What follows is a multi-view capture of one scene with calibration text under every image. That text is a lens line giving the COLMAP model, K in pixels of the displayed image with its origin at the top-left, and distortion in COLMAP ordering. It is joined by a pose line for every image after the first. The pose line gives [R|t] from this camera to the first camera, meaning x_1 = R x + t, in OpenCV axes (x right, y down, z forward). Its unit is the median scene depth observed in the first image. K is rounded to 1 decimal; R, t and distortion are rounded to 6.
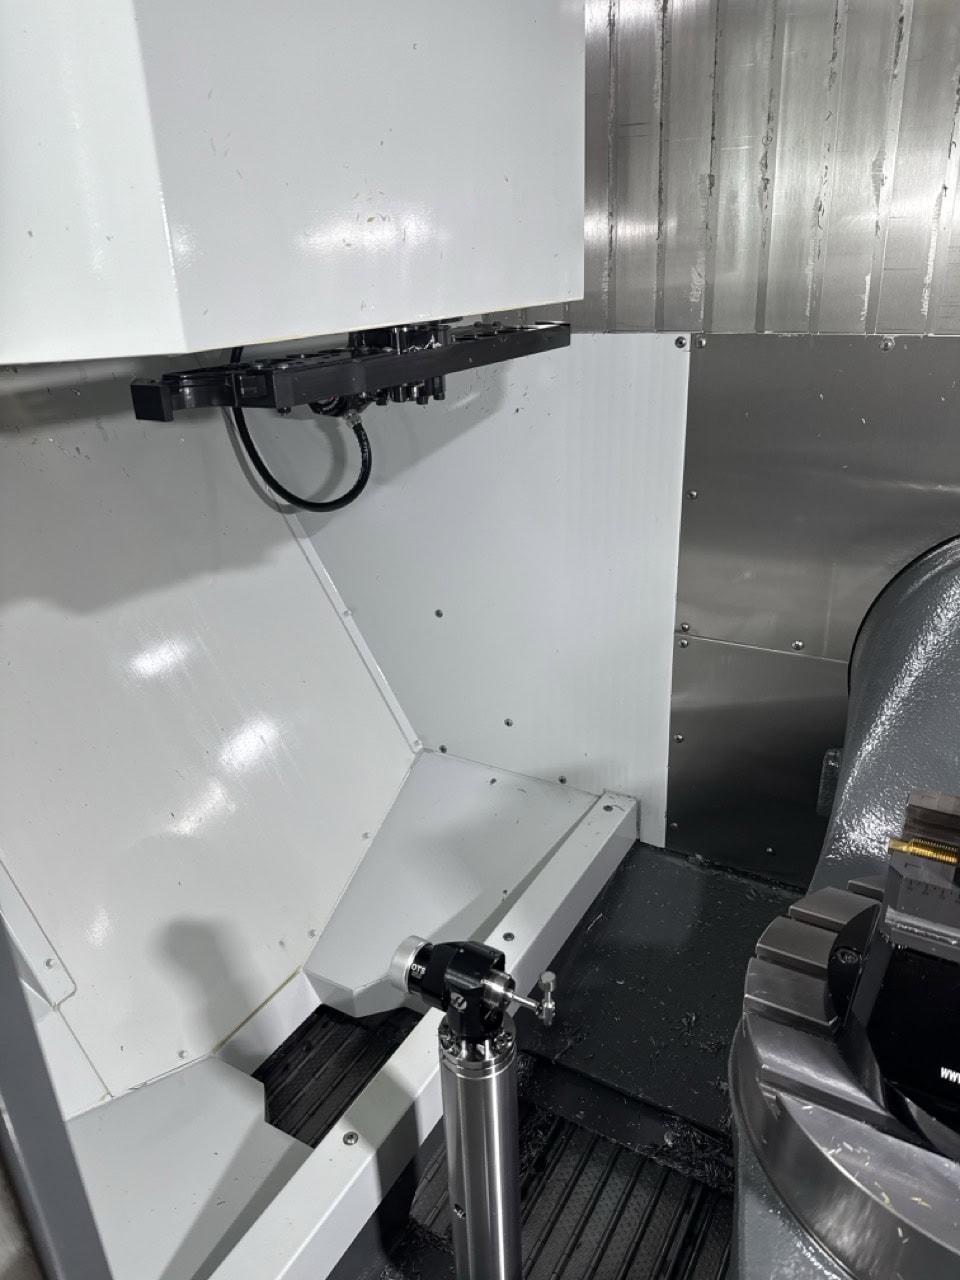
lens RADIAL K [[906.5, 0, 480.0], [0, 906.5, 640.0], [0, 0, 1]] dist [0.049206, -0.061350]
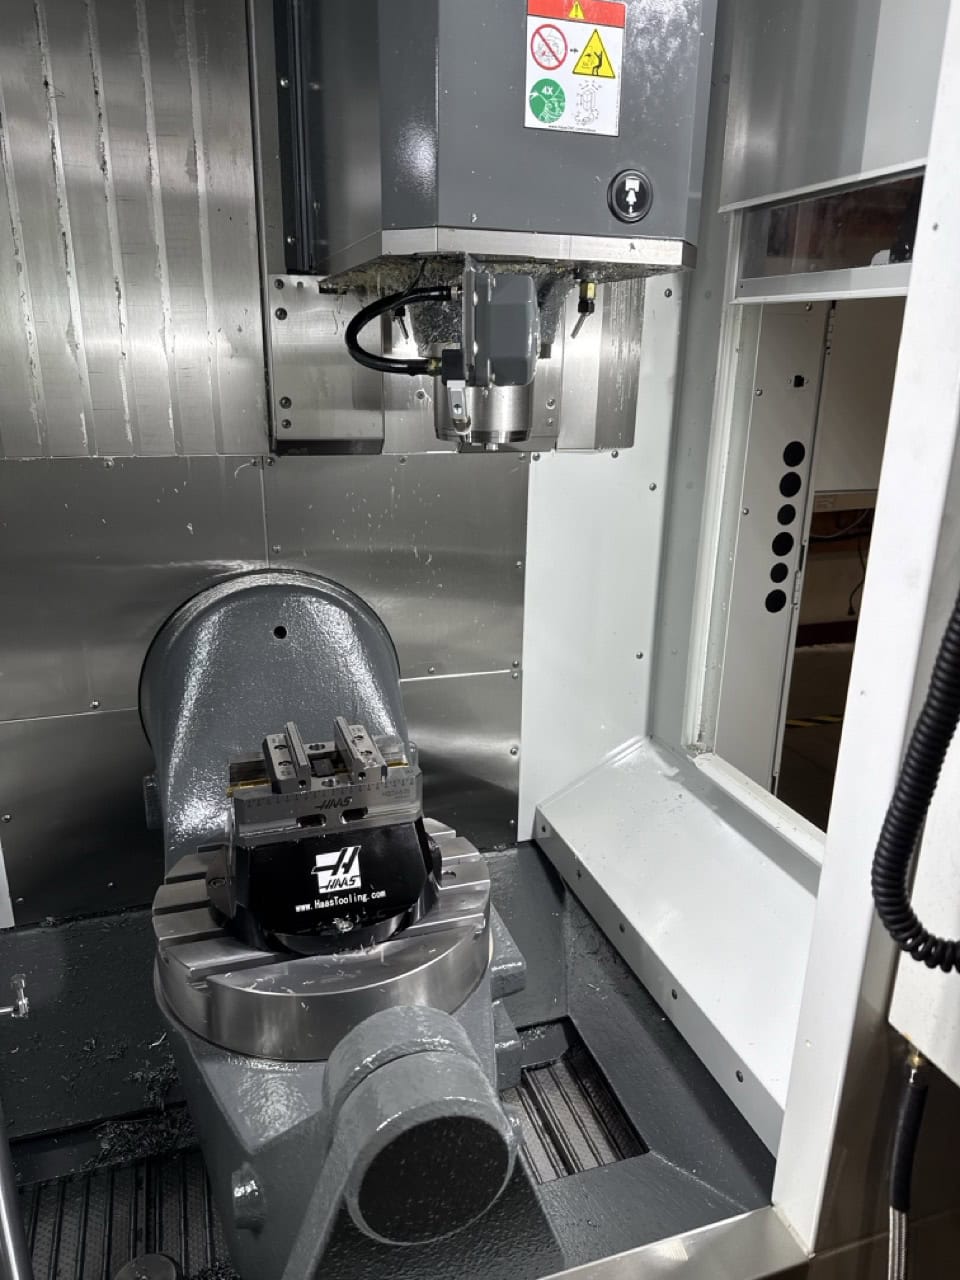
lens RADIAL K [[871.5, 0, 480.0], [0, 871.5, 640.0], [0, 0, 1]] dist [0.045372, -0.166235]
pose [[0.650269, -0.176292, 0.738967, -0.176919], [0.255424, 0.966811, 0.005883, 0.050305], [-0.715478, 0.184924, 0.673716, -0.181049]]
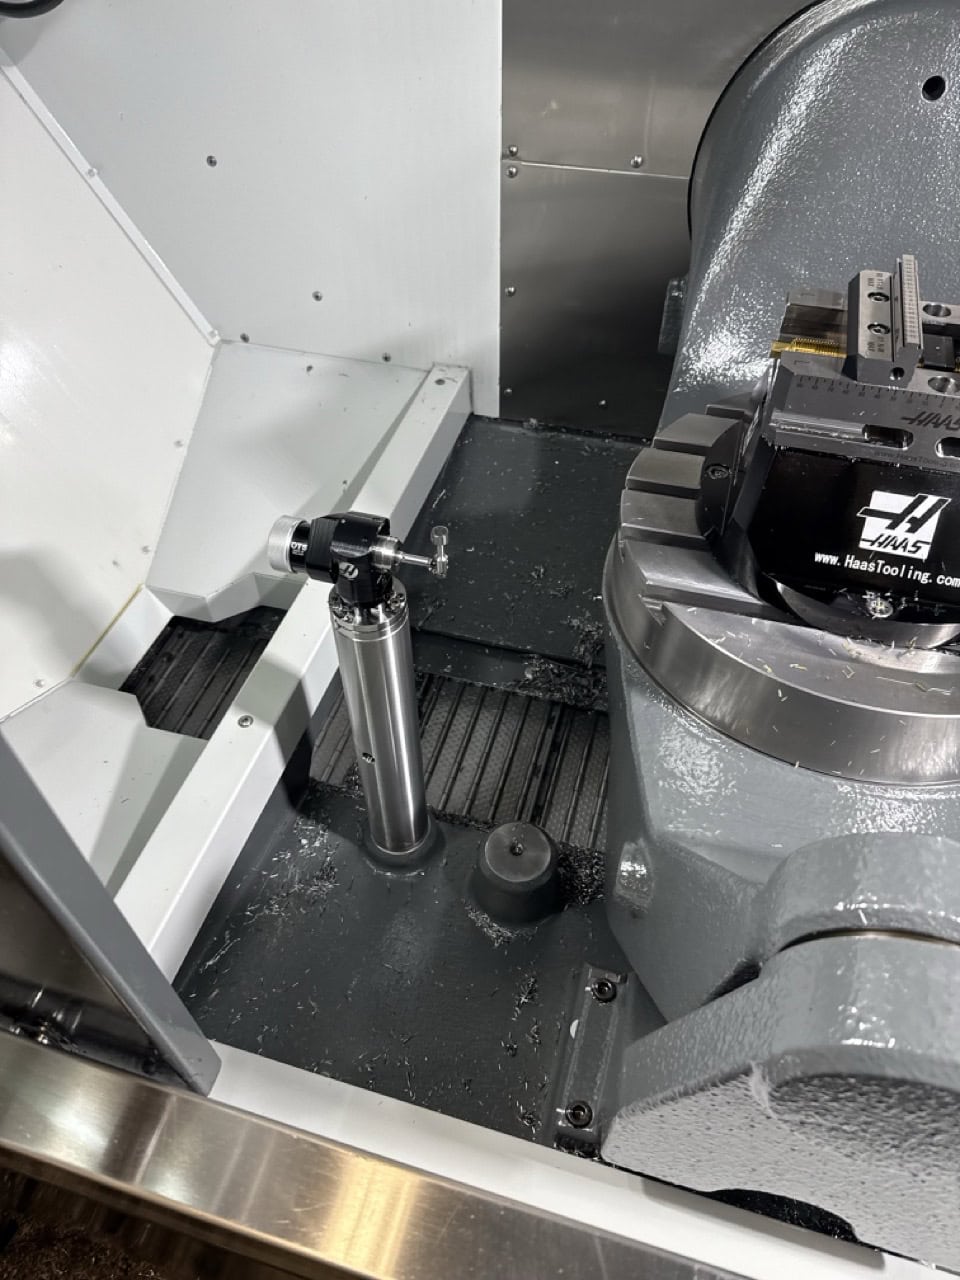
lens RADIAL K [[906.5, 0, 480.0], [0, 906.5, 640.0], [0, 0, 1]] dist [0.049206, -0.061350]
pose [[0.968534, -0.165526, 0.185856, -0.049009], [0.074238, 0.904917, 0.419063, 0.045995], [-0.237550, -0.392079, 0.888732, 0.057999]]
